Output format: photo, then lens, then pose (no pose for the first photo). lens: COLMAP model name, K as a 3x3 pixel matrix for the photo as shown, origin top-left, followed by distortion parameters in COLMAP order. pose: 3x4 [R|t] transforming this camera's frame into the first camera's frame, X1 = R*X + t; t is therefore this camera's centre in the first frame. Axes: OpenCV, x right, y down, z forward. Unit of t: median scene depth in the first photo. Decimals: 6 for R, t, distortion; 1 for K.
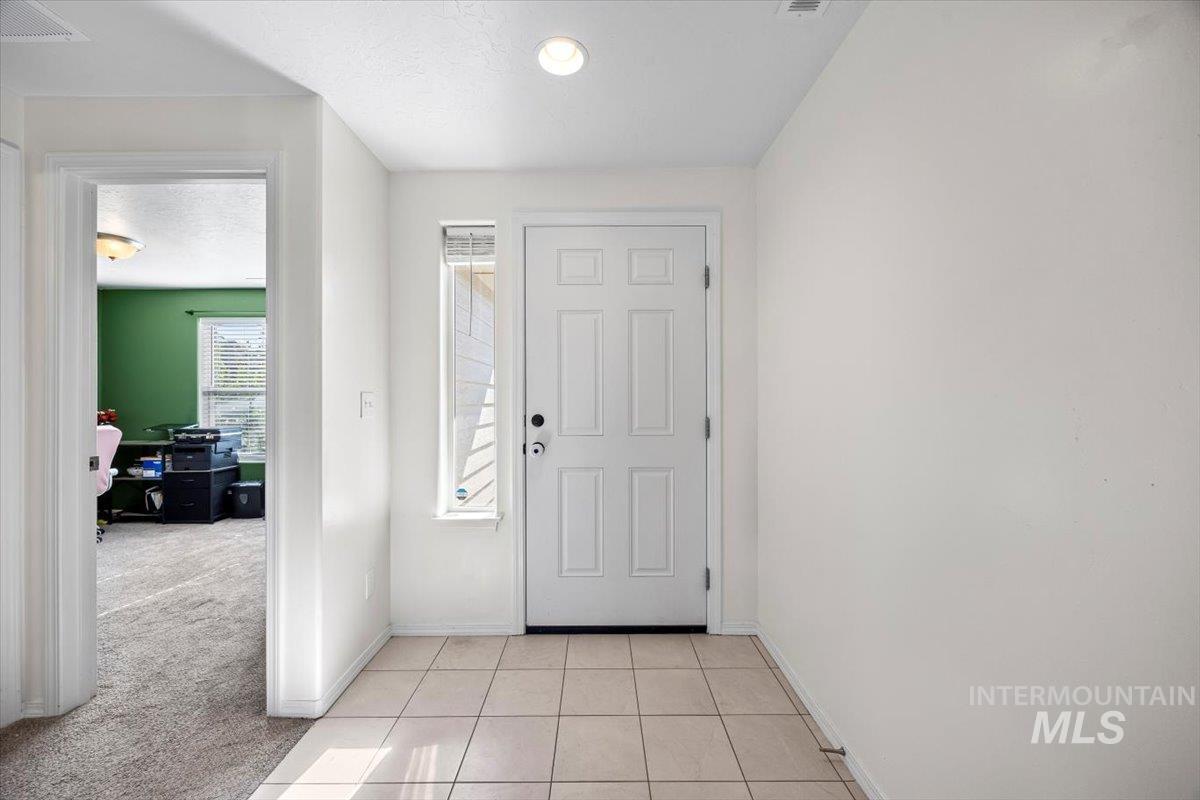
lens RADIAL K [[468.5, 0, 602.1], [0, 468.5, 395.7], [0, 0, 1]] dist [-0.000366, -0.000758]
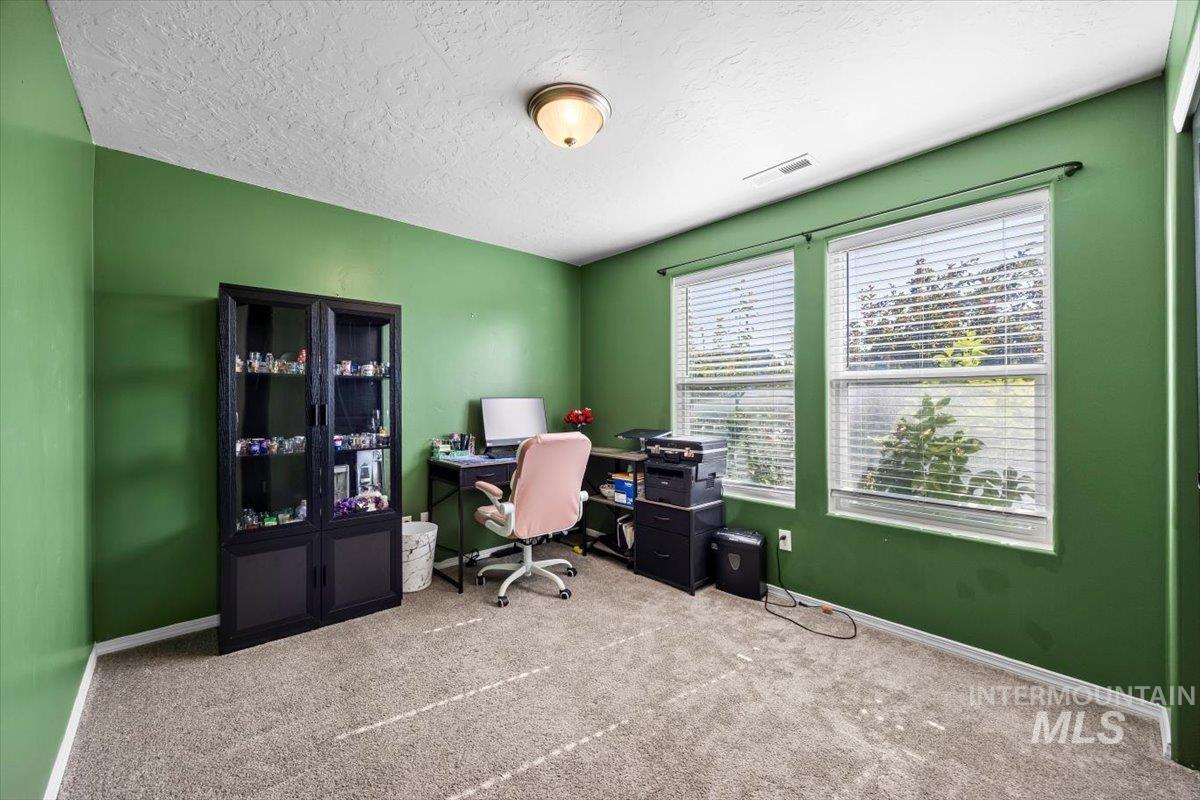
lens RADIAL K [[468.5, 0, 600.5], [0, 468.5, 392.9], [0, 0, 1]] dist [-0.000366, -0.000758]
pose [[0.682256, -0.009683, -0.731049, -0.452905], [0.001574, 0.999929, -0.011776, 0.012445], [0.731111, 0.006884, 0.682223, 0.477051]]
